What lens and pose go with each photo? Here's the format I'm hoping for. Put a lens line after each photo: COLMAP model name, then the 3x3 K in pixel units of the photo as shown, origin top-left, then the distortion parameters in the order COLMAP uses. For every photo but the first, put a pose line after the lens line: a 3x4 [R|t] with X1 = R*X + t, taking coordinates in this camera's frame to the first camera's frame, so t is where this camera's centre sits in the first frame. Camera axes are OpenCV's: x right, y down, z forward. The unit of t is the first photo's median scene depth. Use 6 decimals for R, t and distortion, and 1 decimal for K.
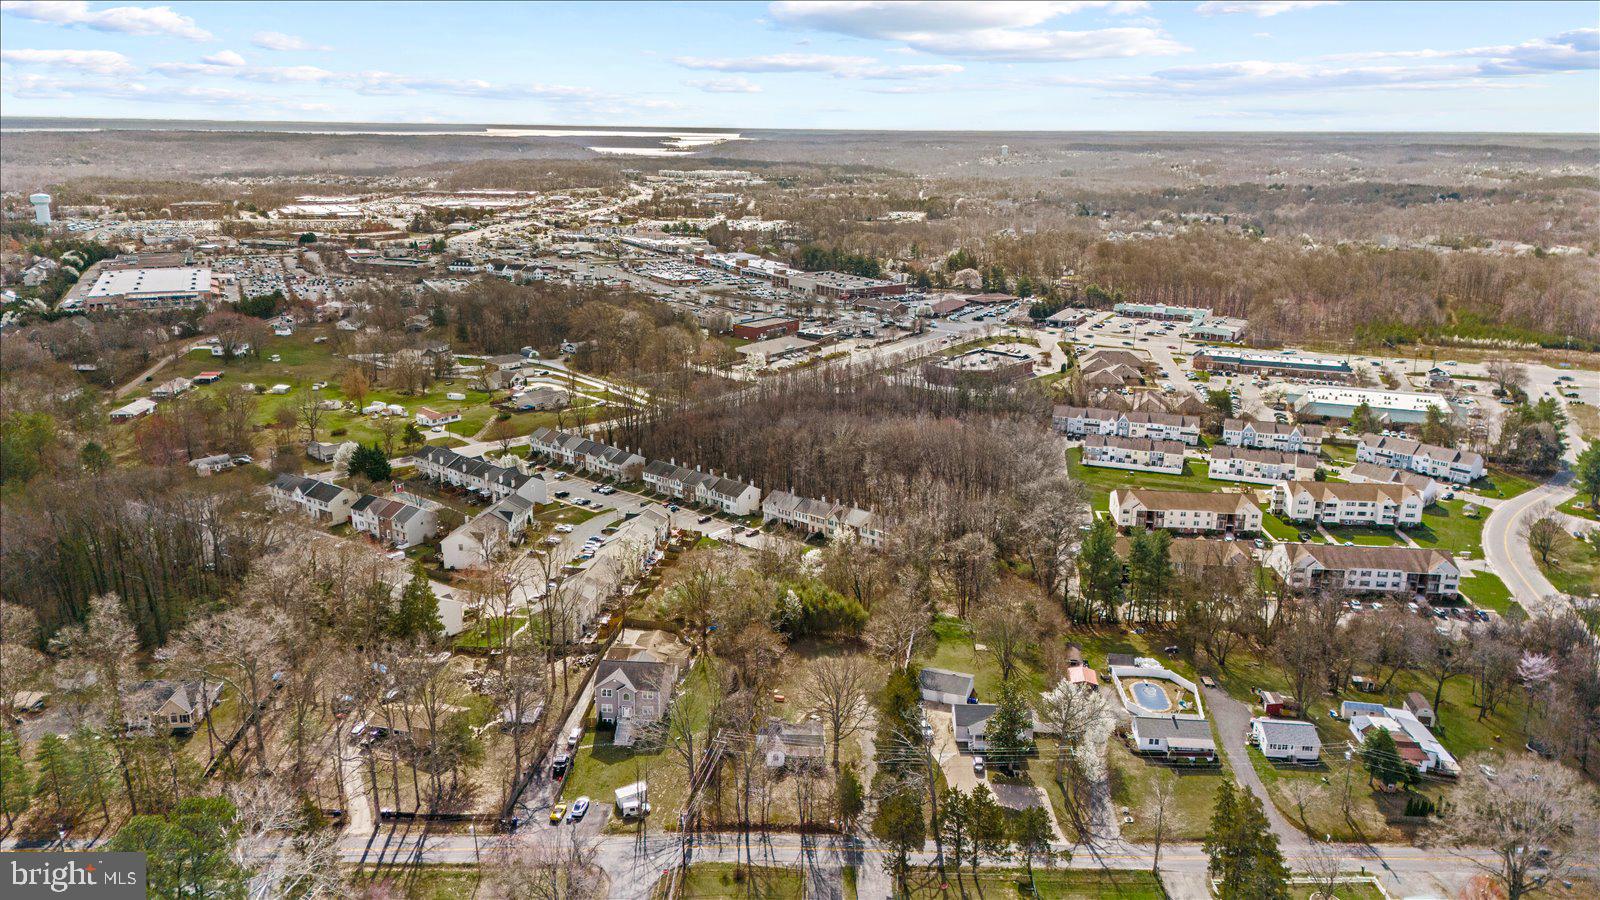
lens RADIAL K [[1164.6, 0, 800.0], [0, 1164.6, 450.0], [0, 0, 1]] dist [0.105891, -0.107816]
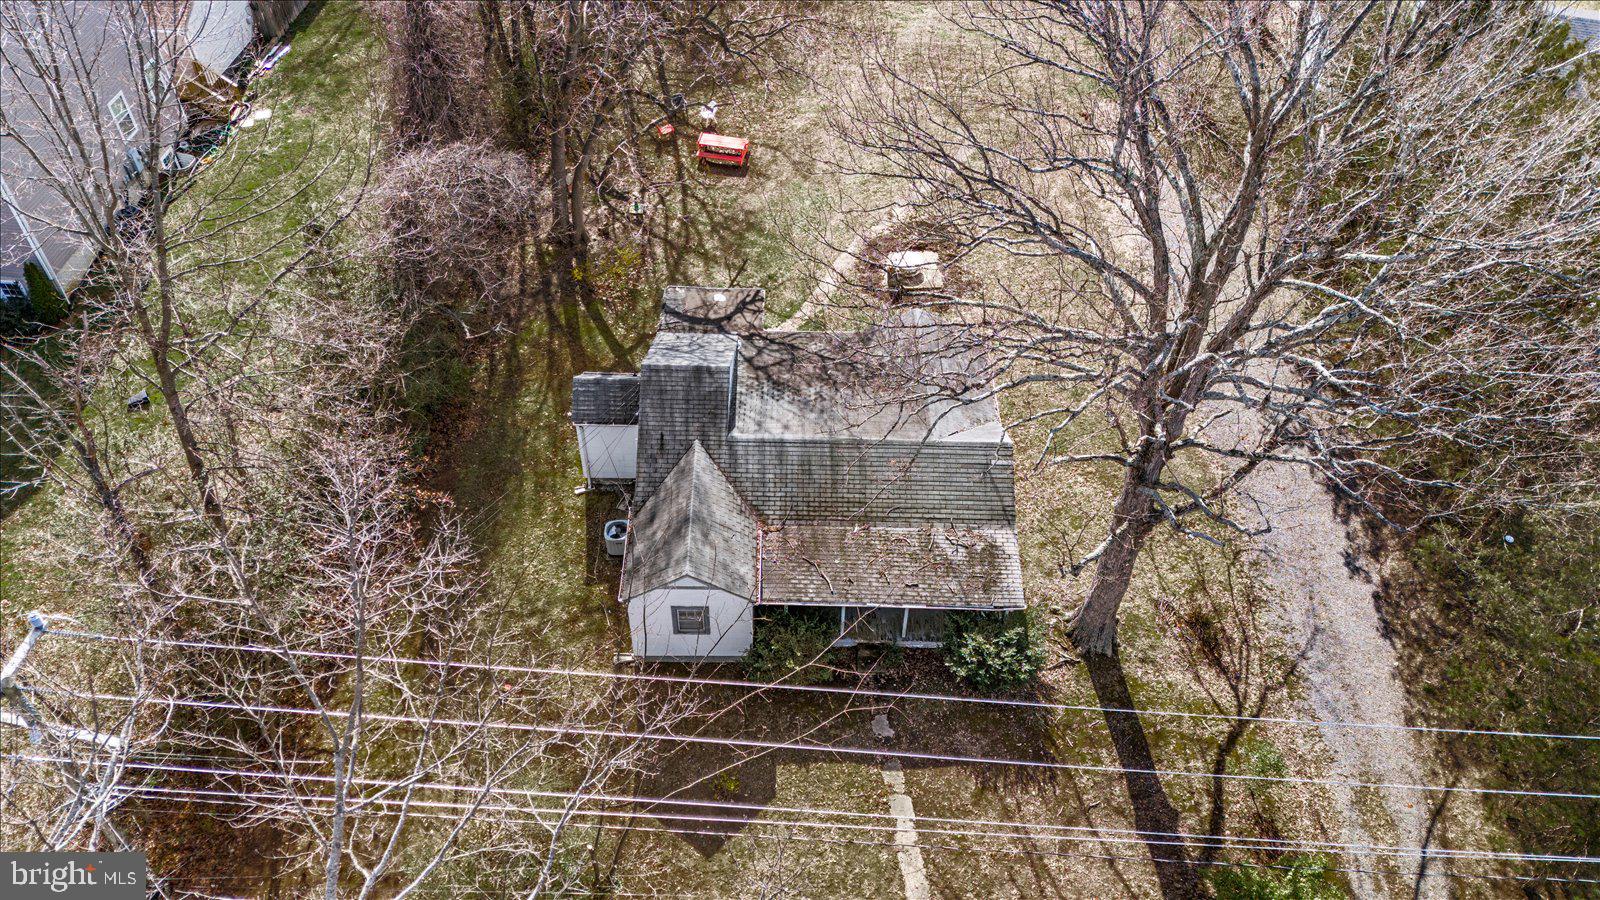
lens RADIAL K [[1164.6, 0, 800.0], [0, 1164.6, 450.0], [0, 0, 1]] dist [0.105891, -0.107816]
pose [[0.999791, -0.006808, 0.019294, -0.005994], [-0.003640, 0.868792, 0.495164, 0.103532], [-0.020134, -0.495131, 0.868585, 0.528932]]
